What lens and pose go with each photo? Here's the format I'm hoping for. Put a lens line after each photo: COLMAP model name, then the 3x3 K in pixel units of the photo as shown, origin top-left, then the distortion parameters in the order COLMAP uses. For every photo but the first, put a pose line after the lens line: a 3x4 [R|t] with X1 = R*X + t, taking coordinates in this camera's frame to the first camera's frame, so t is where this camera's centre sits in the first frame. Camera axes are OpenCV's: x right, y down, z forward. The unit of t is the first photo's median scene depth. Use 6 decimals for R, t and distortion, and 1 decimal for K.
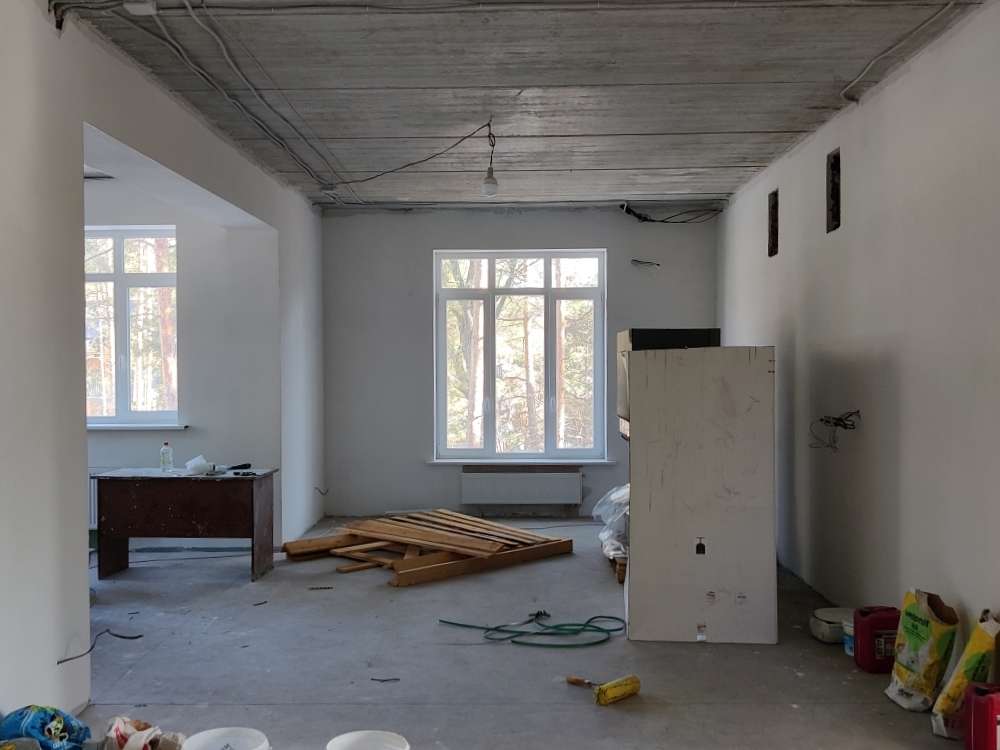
lens RADIAL K [[1010.8, 0, 490.9], [0, 1010.8, 384.1], [0, 0, 1]] dist [0.017603, 0.000000]
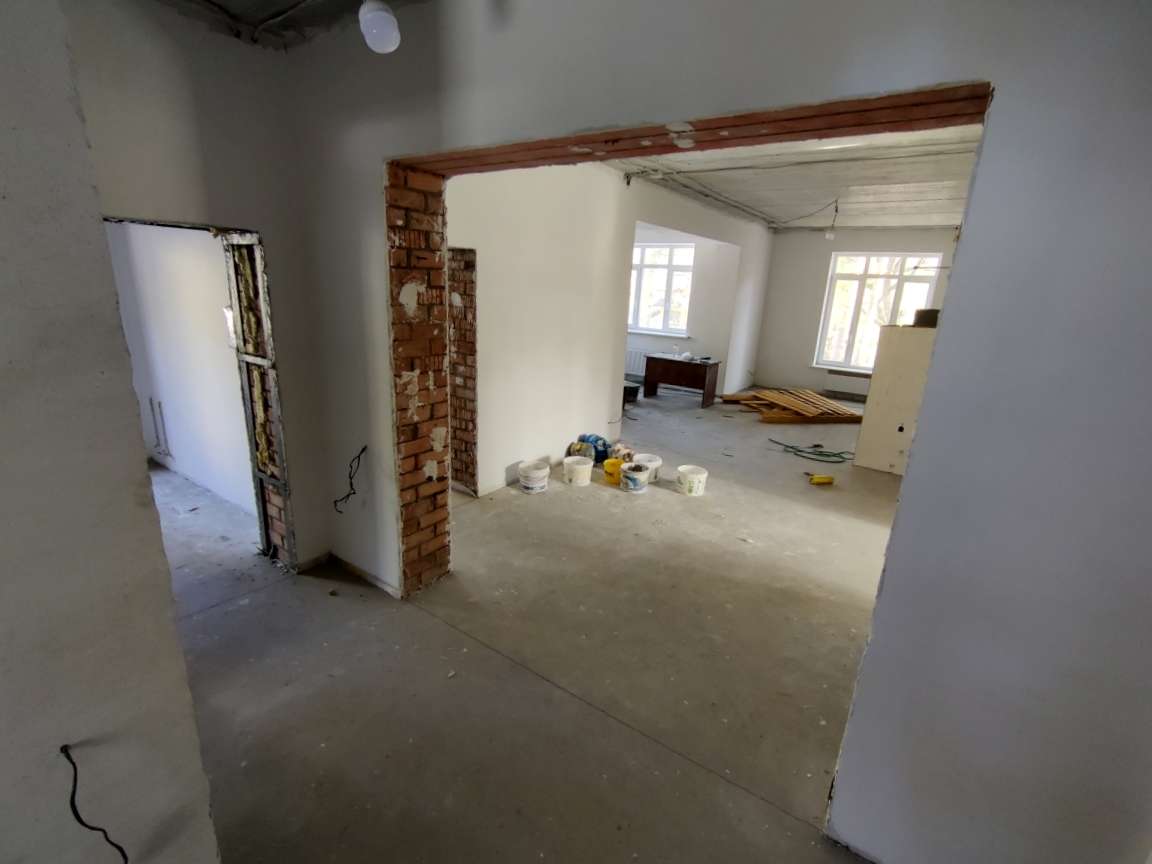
lens RADIAL K [[541.7, 0, 575.2], [0, 541.7, 437.6], [0, 0, 1]] dist [-0.001808, -0.000638]
pose [[0.831775, 0.194095, -0.520075, 0.179493], [-0.059749, 0.962741, 0.263743, -0.051588], [0.551888, -0.188300, 0.812381, -0.184417]]
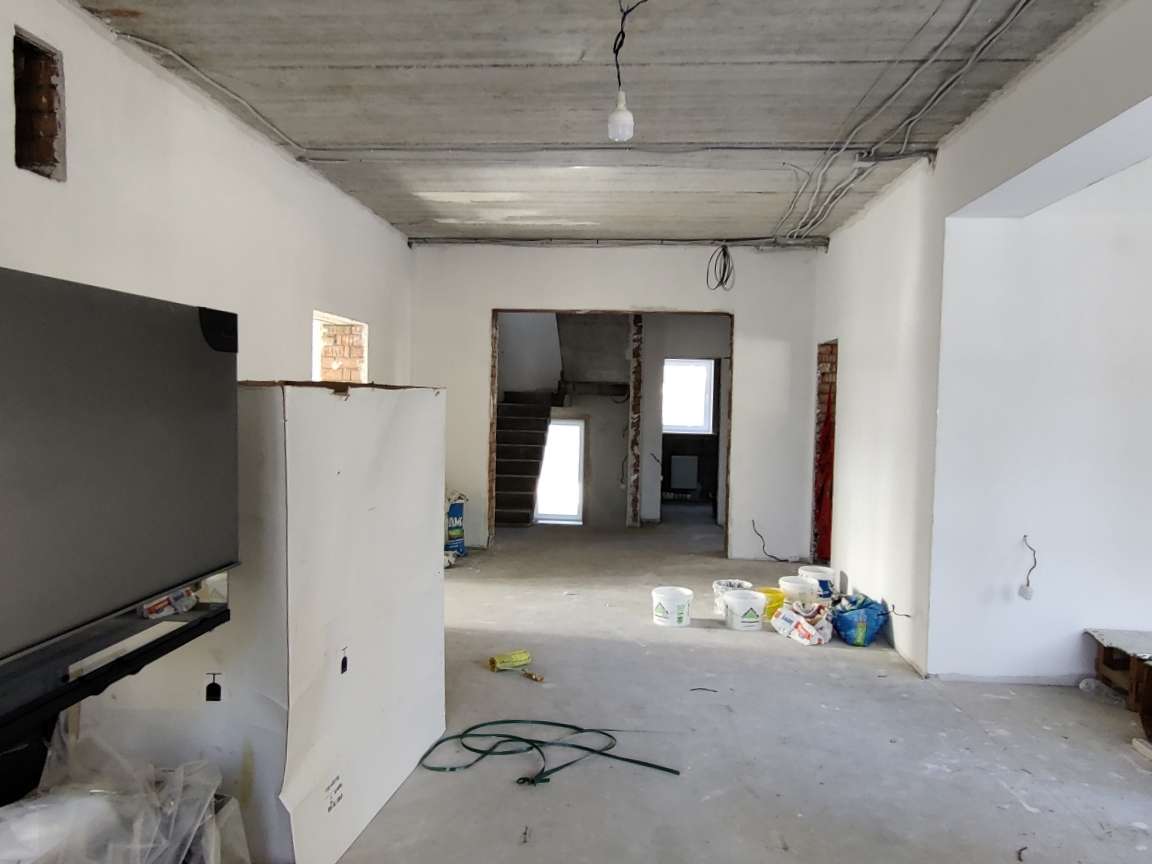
lens RADIAL K [[817.4, 0, 577.7], [0, 817.4, 433.3], [0, 0, 1]] dist [0.011152, 0.002541]
pose [[-0.998581, -0.020191, 0.049276, -0.002618], [-0.016922, 0.997684, 0.065873, -0.032821], [-0.050492, 0.064946, -0.996611, 1.277240]]
